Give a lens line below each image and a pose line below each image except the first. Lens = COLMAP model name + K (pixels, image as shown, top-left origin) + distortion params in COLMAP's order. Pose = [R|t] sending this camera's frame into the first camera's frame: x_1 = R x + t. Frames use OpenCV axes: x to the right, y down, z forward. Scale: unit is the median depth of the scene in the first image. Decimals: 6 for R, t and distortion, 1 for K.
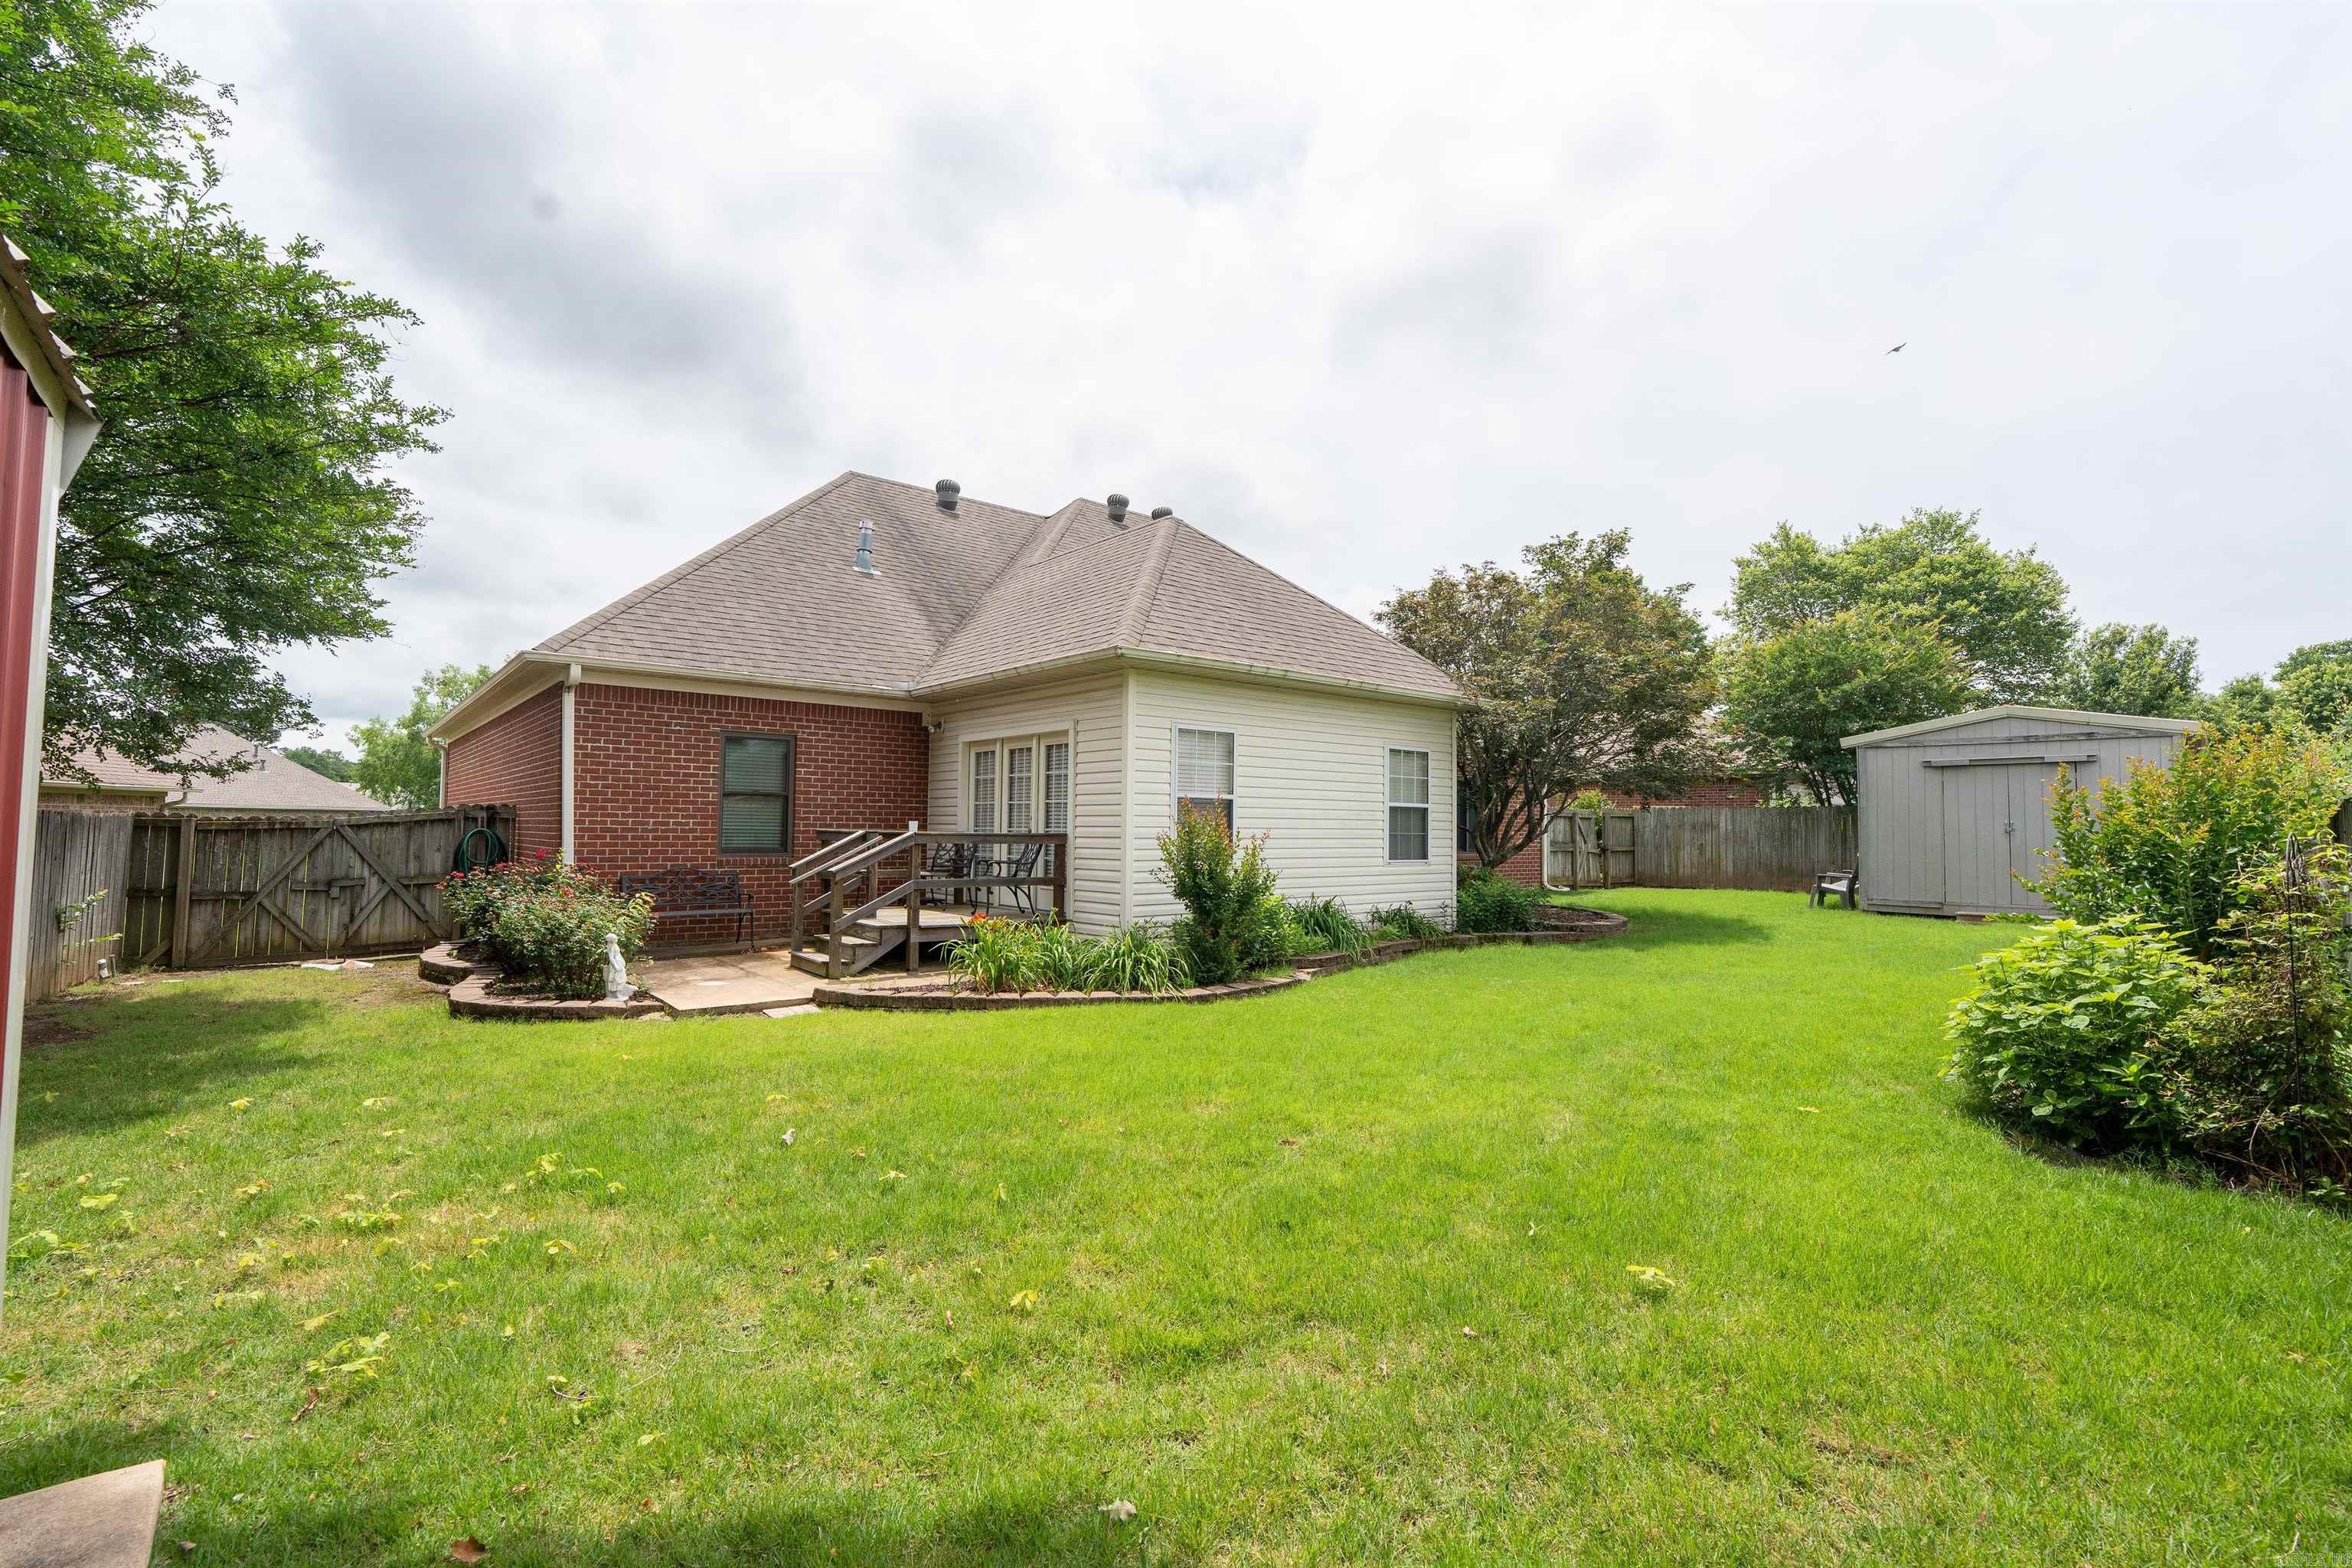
lens RADIAL K [[1052.3, 0, 1173.5], [0, 1052.3, 781.8], [0, 0, 1]] dist [-0.003329, 0.001453]
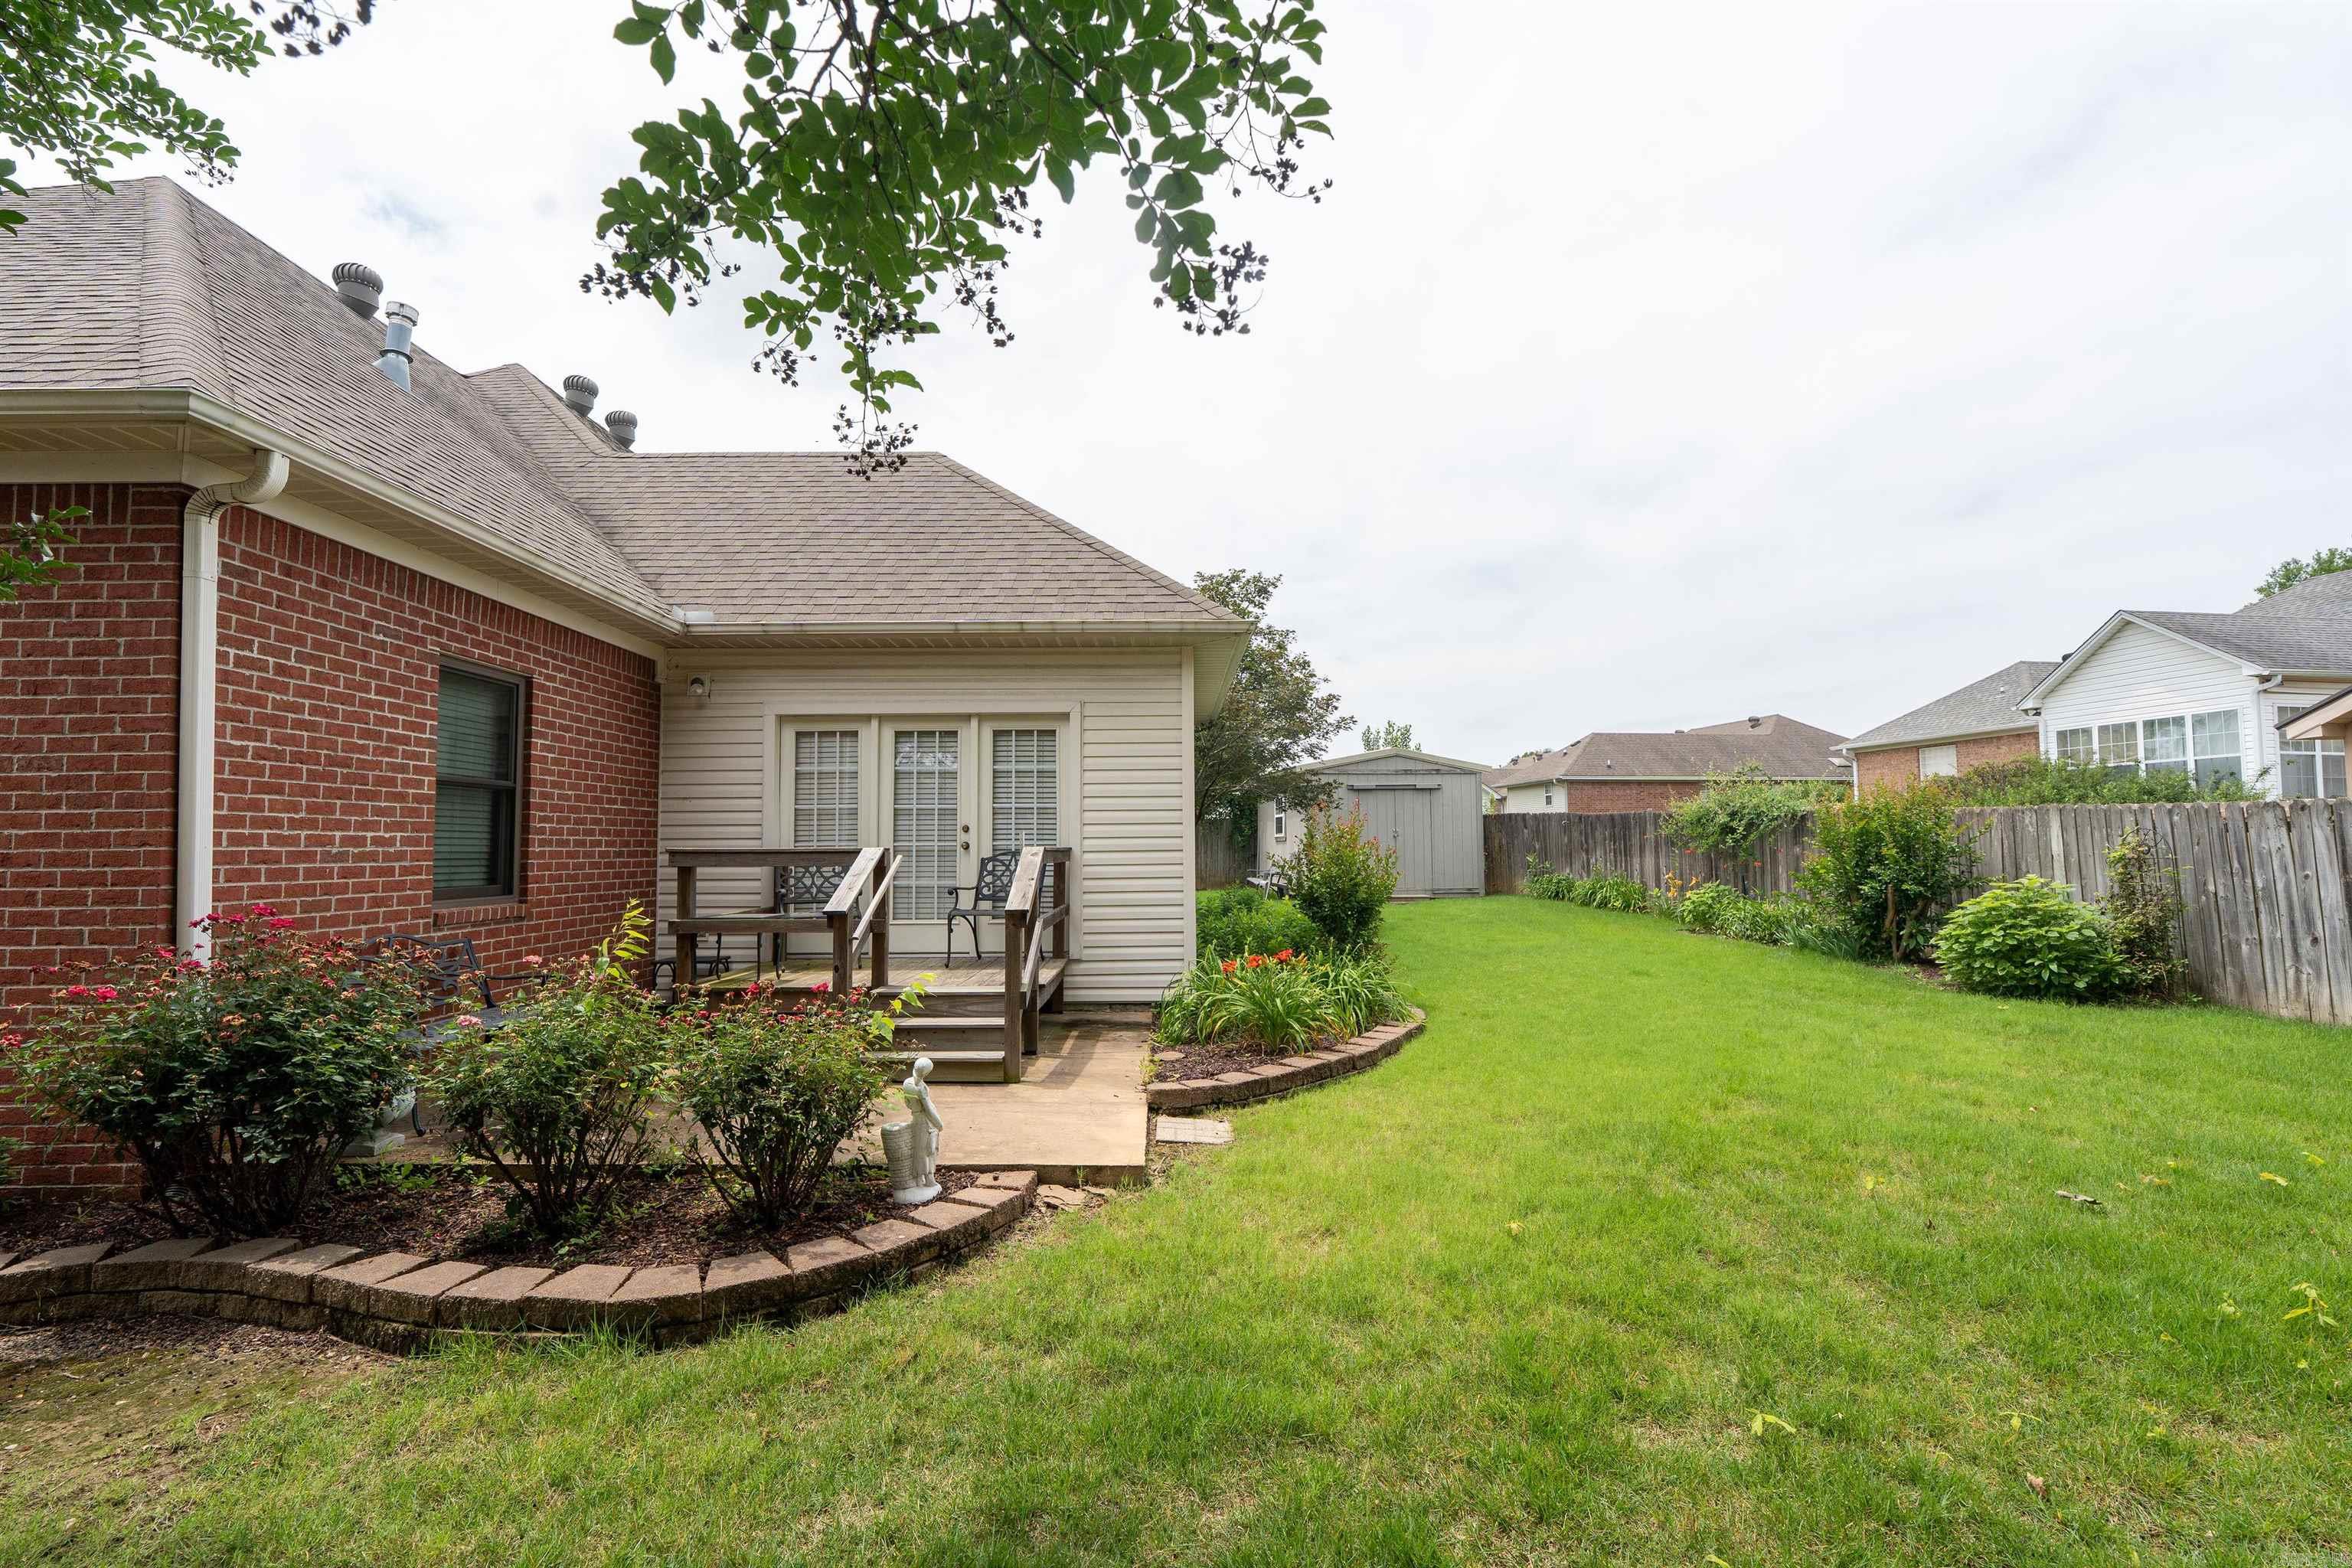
lens RADIAL K [[1052.3, 0, 1170.6], [0, 1052.3, 778.1], [0, 0, 1]] dist [-0.003329, 0.001453]
pose [[0.626708, 0.034220, 0.778503, -0.572761], [-0.019873, 0.999412, -0.027933, 0.016607], [-0.779001, 0.002035, 0.627019, 0.403232]]
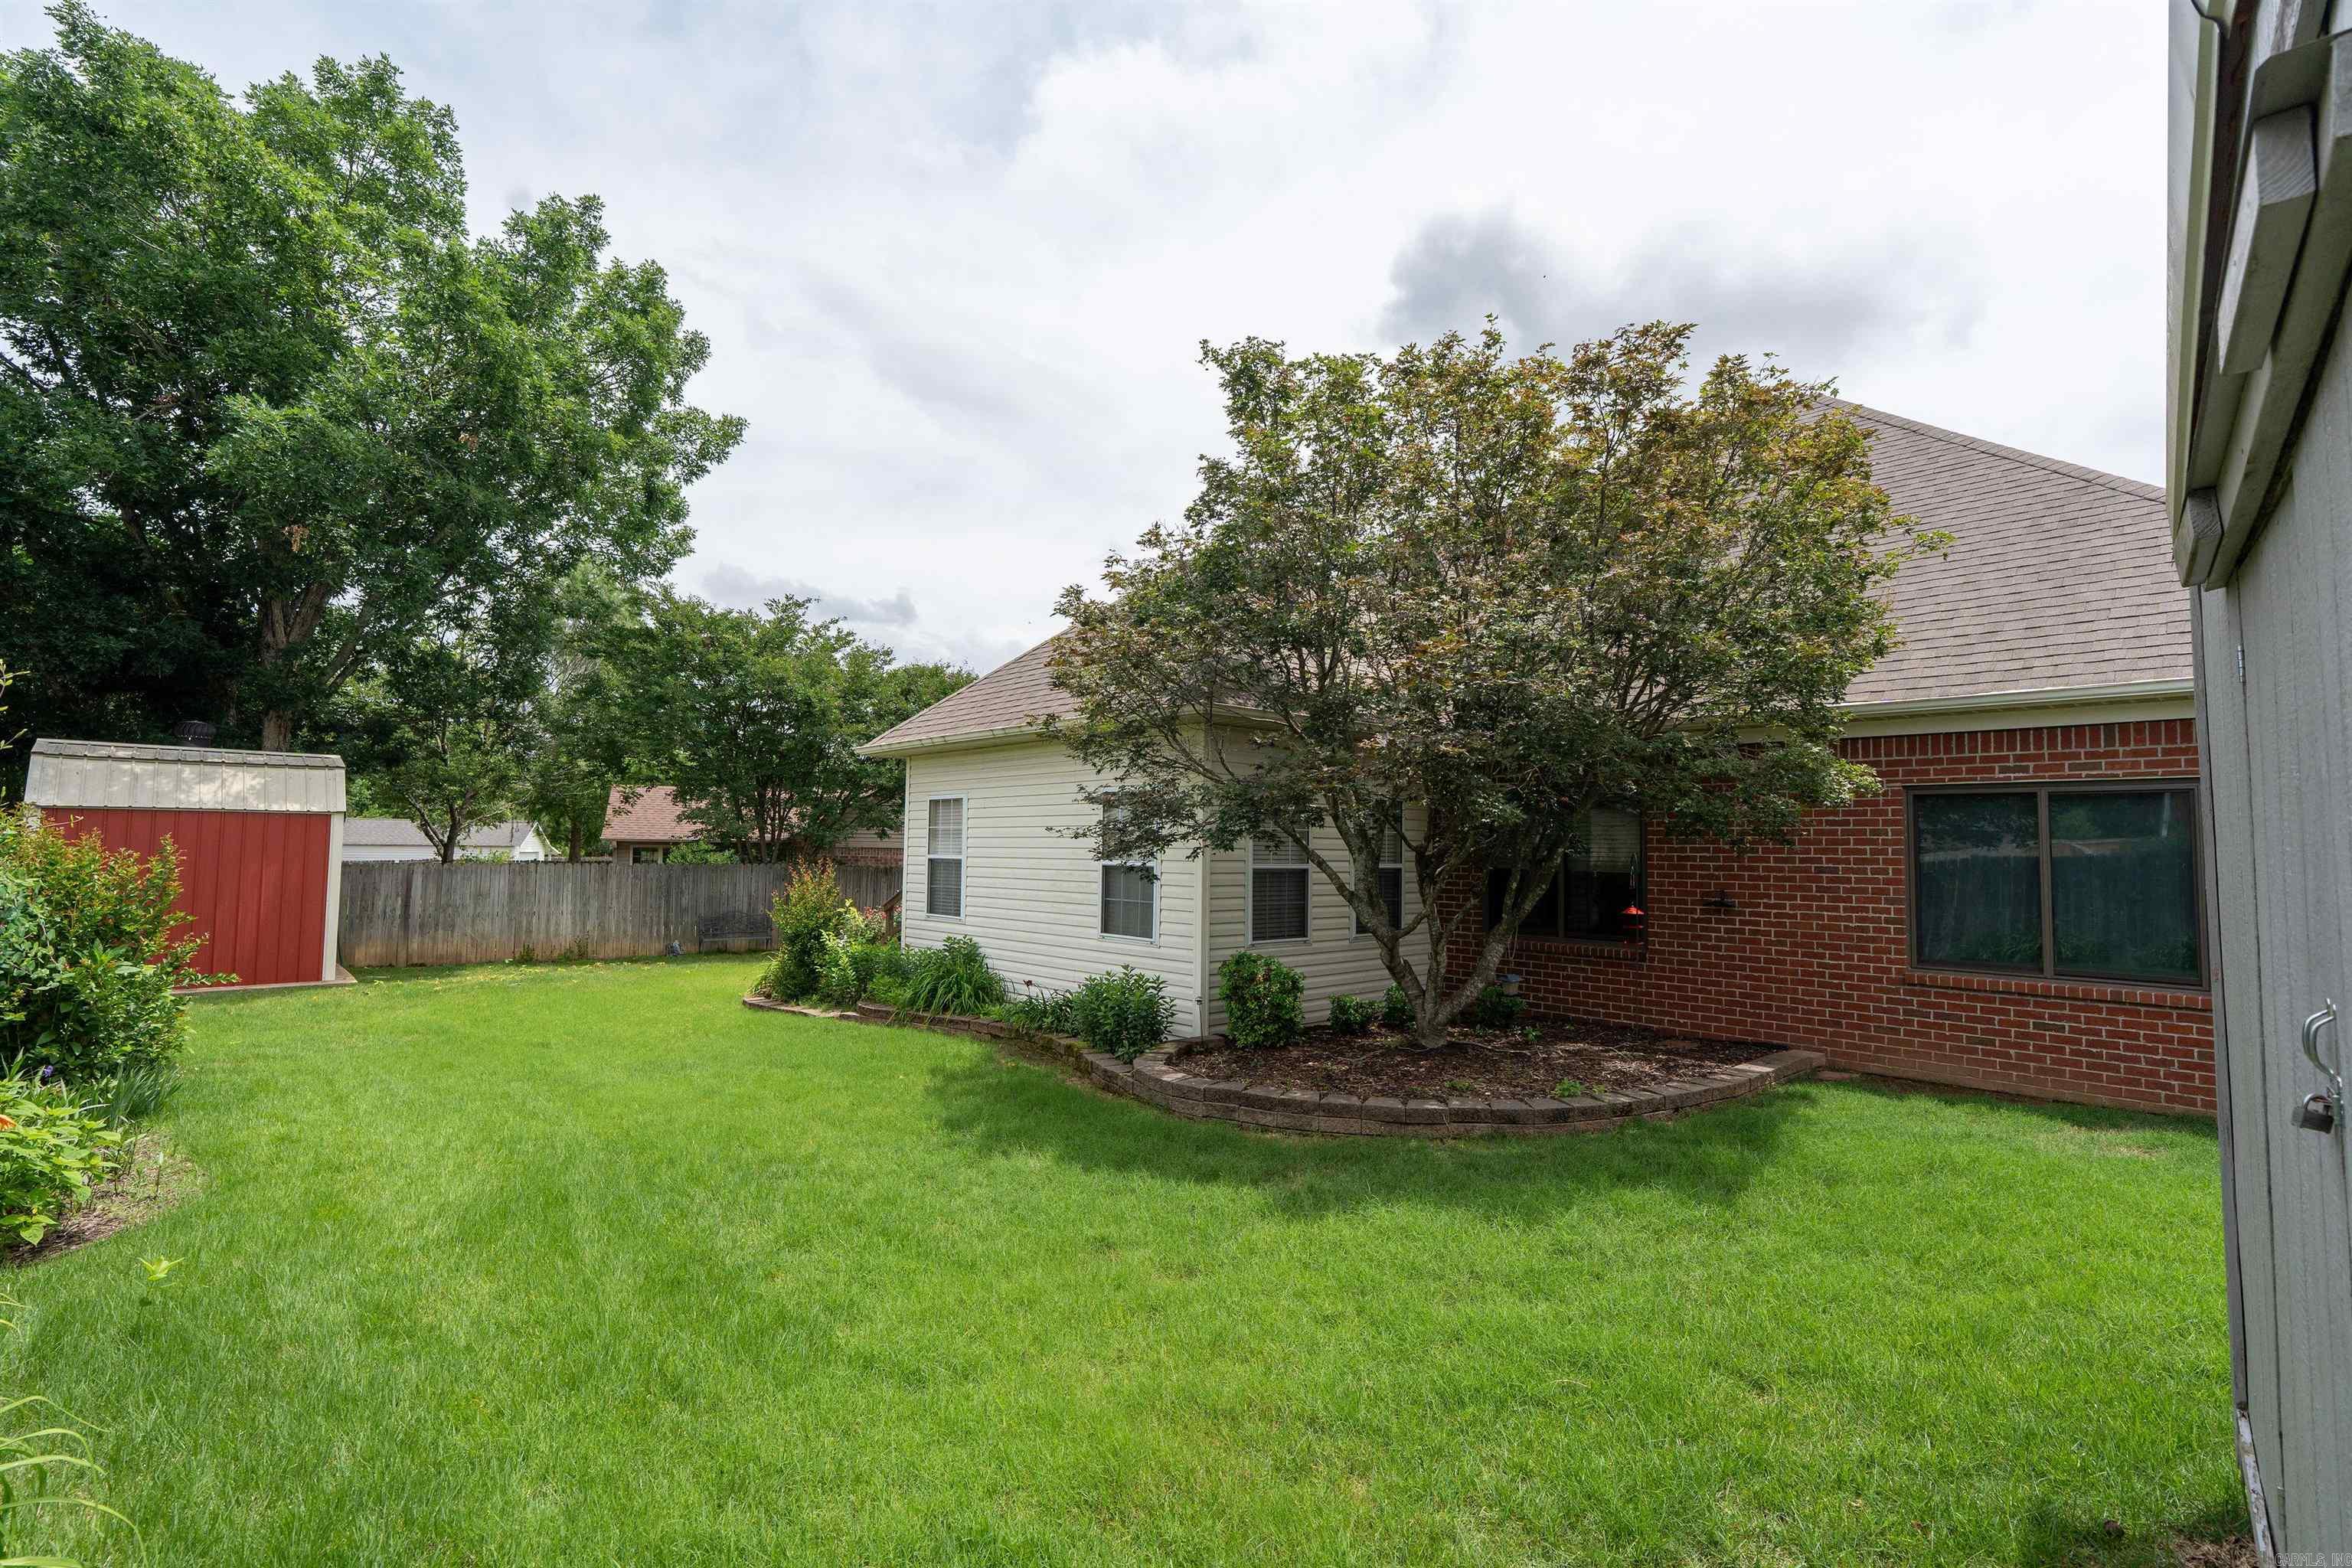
lens RADIAL K [[1077.3, 0, 1159.2], [0, 1077.3, 791.6], [0, 0, 1]] dist [-0.000179, -0.001222]
pose [[0.054720, -0.061977, -0.996576, 1.036206], [0.040099, 0.997403, -0.059827, 0.018261], [0.997696, -0.036688, 0.057063, 1.007639]]
